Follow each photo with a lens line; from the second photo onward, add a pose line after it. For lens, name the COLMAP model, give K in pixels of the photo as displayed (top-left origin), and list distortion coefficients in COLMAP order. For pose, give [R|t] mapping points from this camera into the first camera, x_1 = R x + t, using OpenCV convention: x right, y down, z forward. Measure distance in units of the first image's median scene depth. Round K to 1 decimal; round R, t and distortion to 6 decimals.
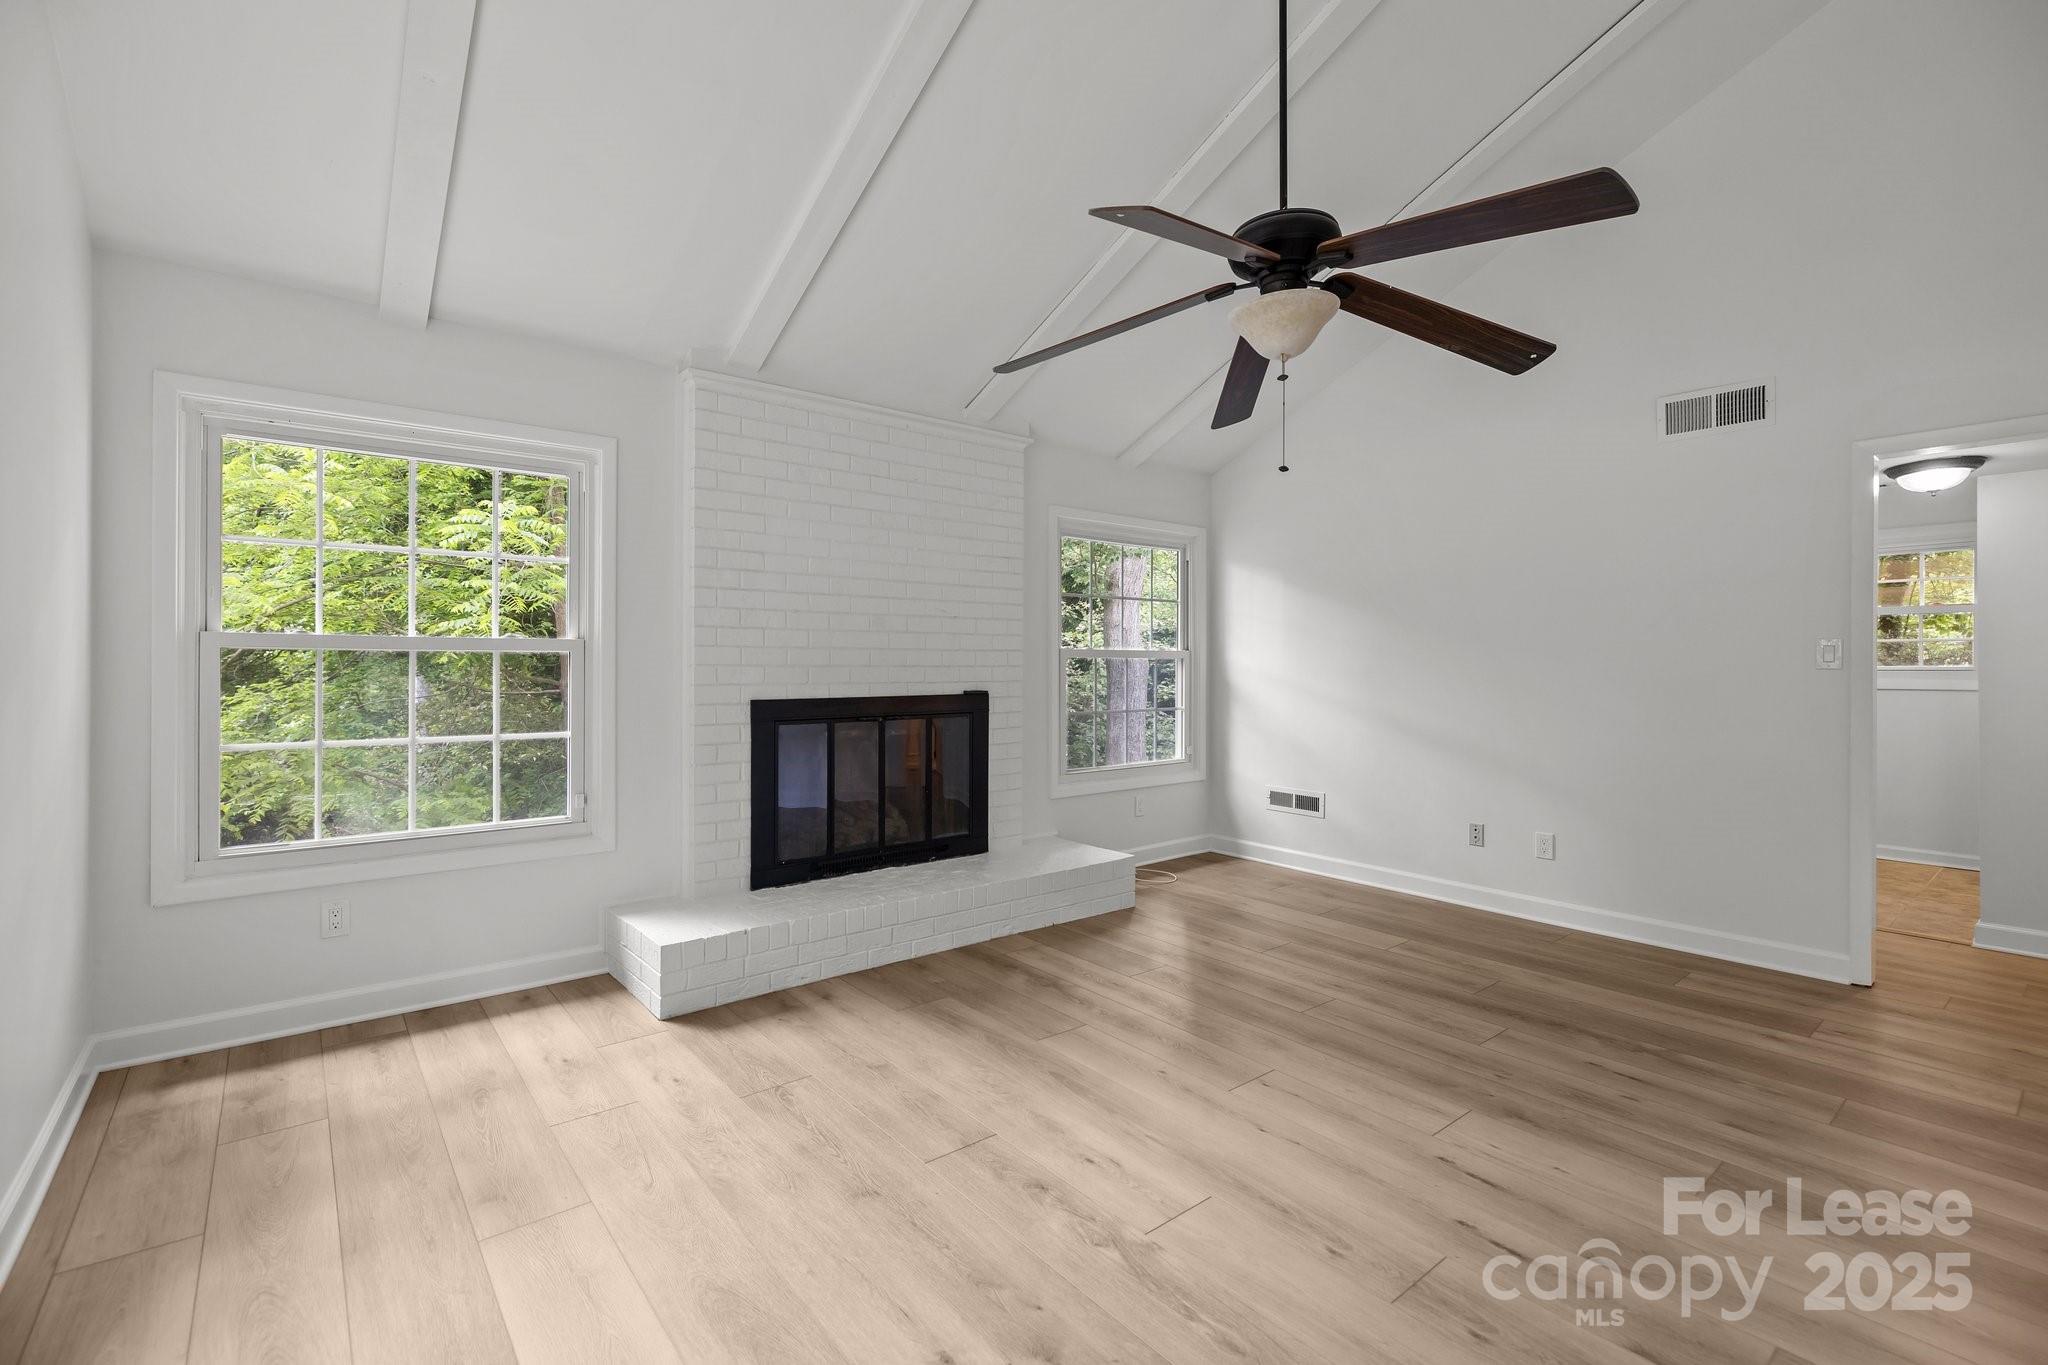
lens RADIAL K [[903.6, 0, 1018.3], [0, 903.6, 652.6], [0, 0, 1]] dist [0.015764, -0.000147]
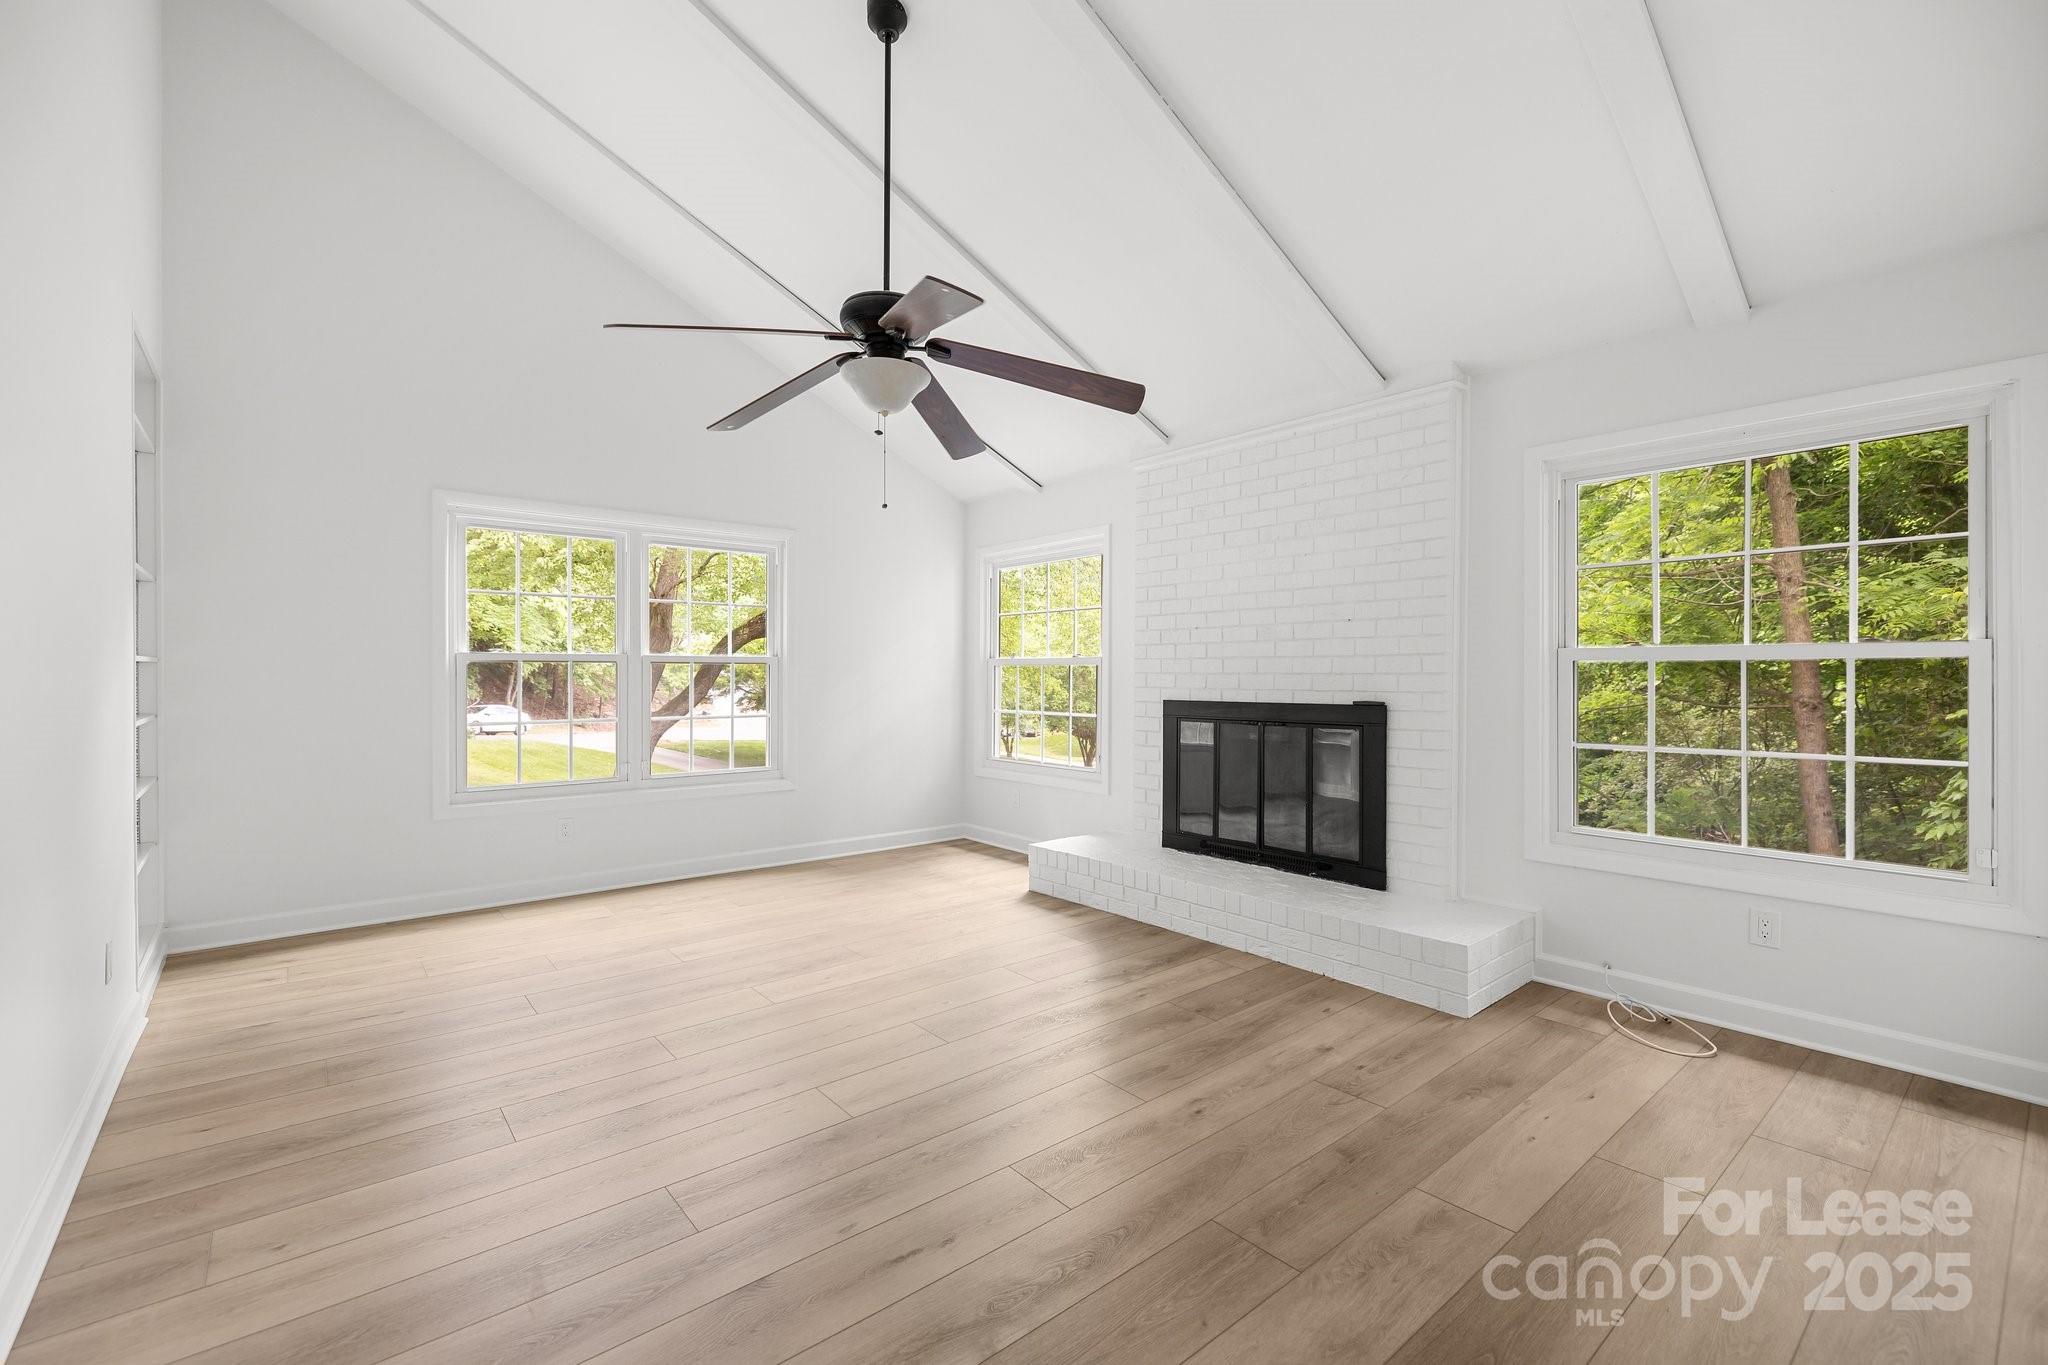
lens RADIAL K [[882.1, 0, 1006.8], [0, 882.1, 647.7], [0, 0, 1]] dist [-0.002229, -0.000402]
pose [[-0.000284, -0.031189, -0.999513, 1.046250], [0.013614, 0.999421, -0.031190, 0.015303], [0.999907, -0.013616, 0.000141, 0.834603]]
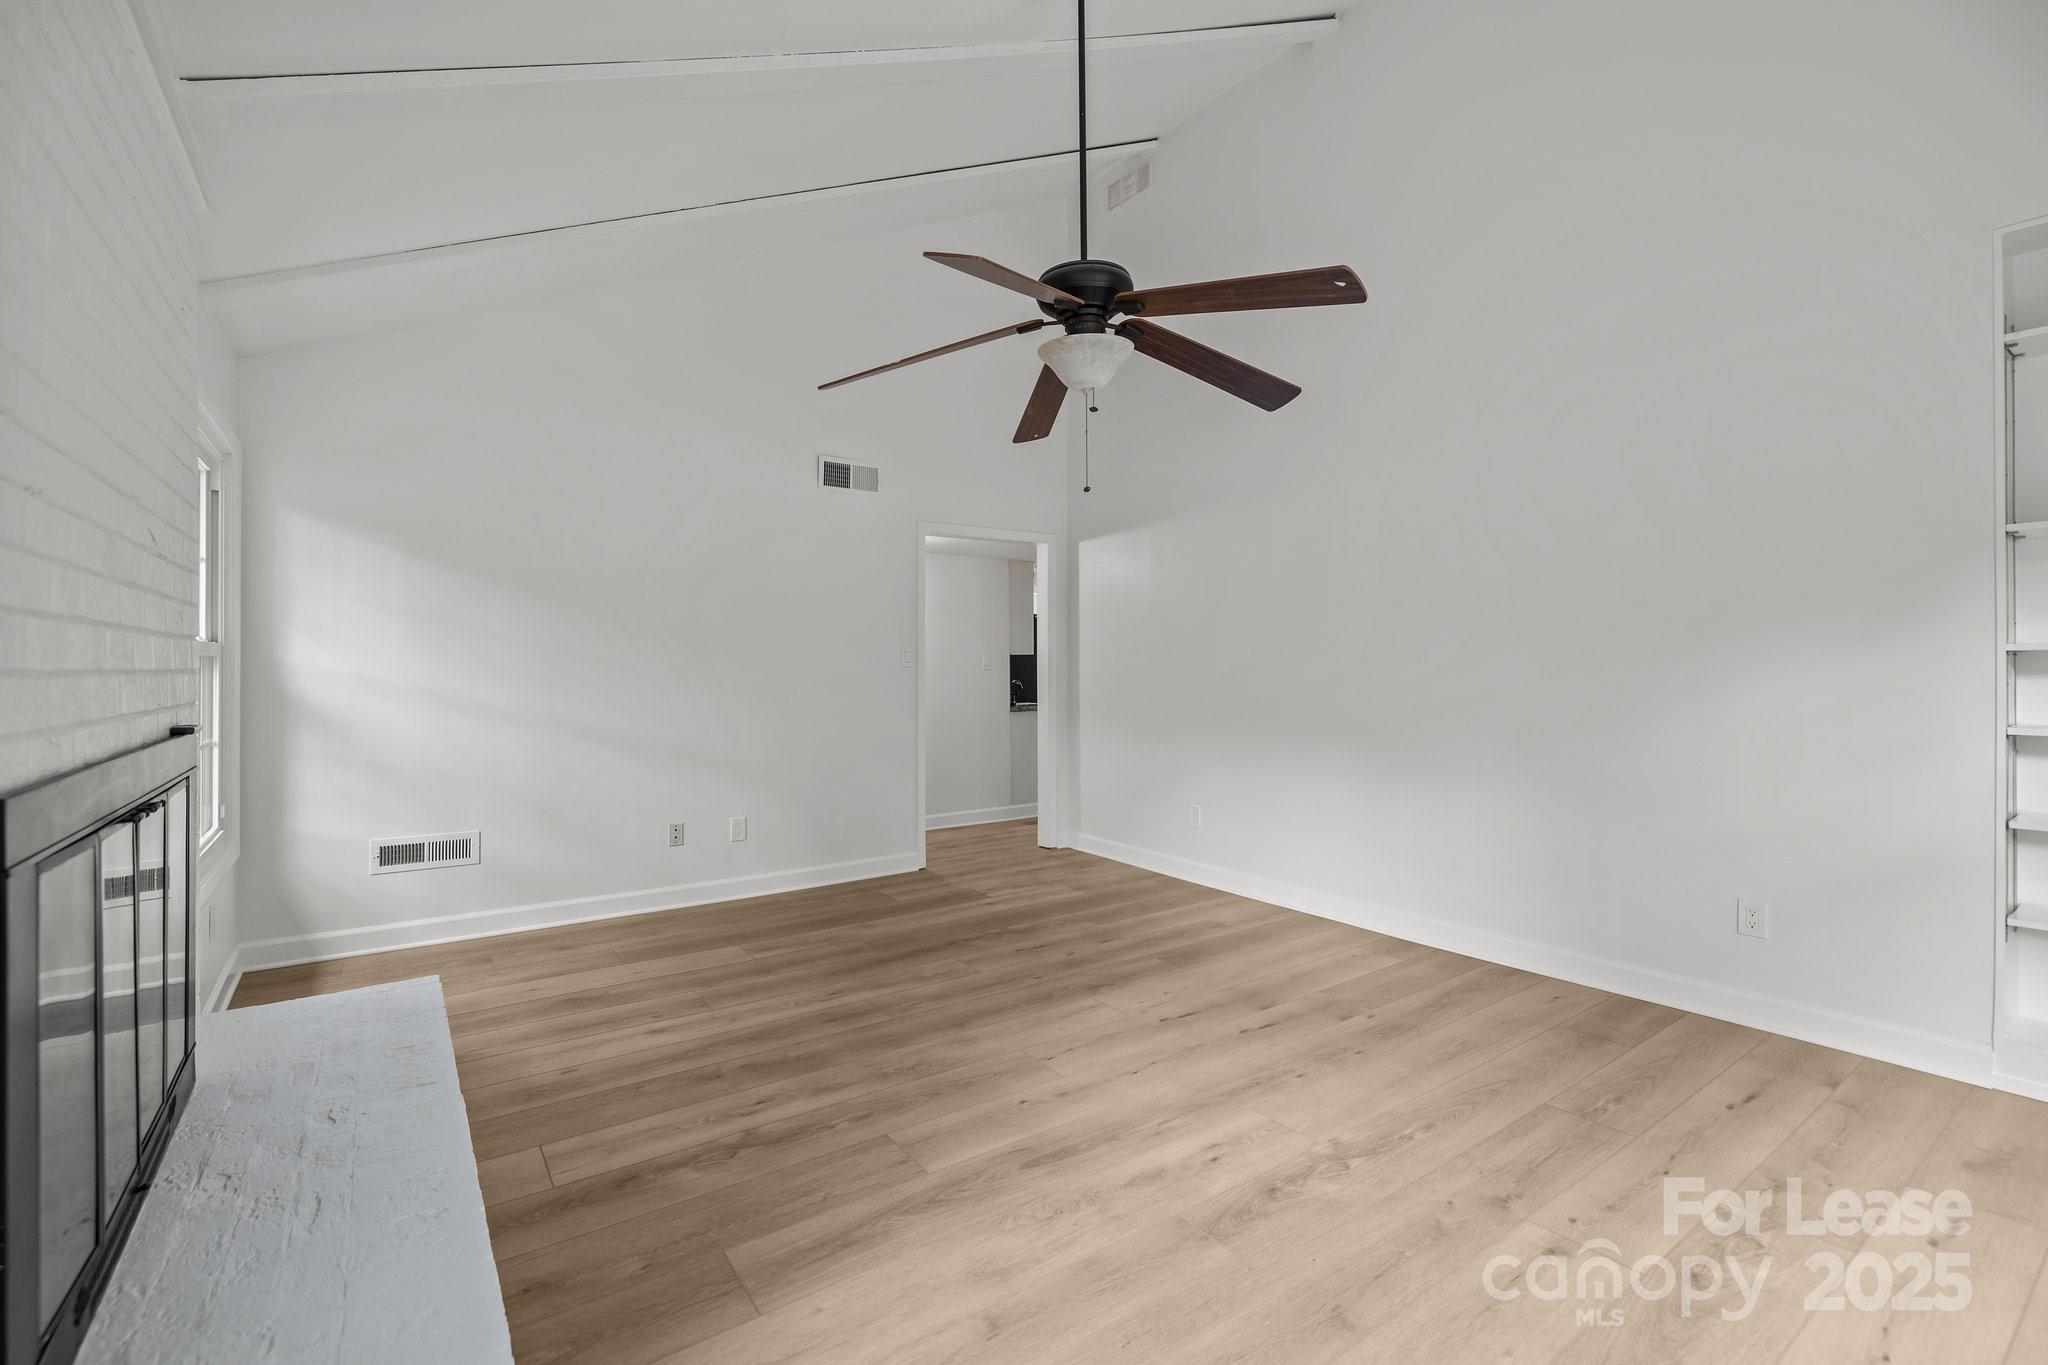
lens RADIAL K [[880.1, 0, 1015.0], [0, 880.1, 669.6], [0, 0, 1]] dist [0.012232, 0.000178]
pose [[0.069189, -0.004752, 0.997592, -0.572327], [-0.013307, 0.999895, 0.005685, 0.009482], [-0.997515, -0.013668, 0.069118, 0.729647]]
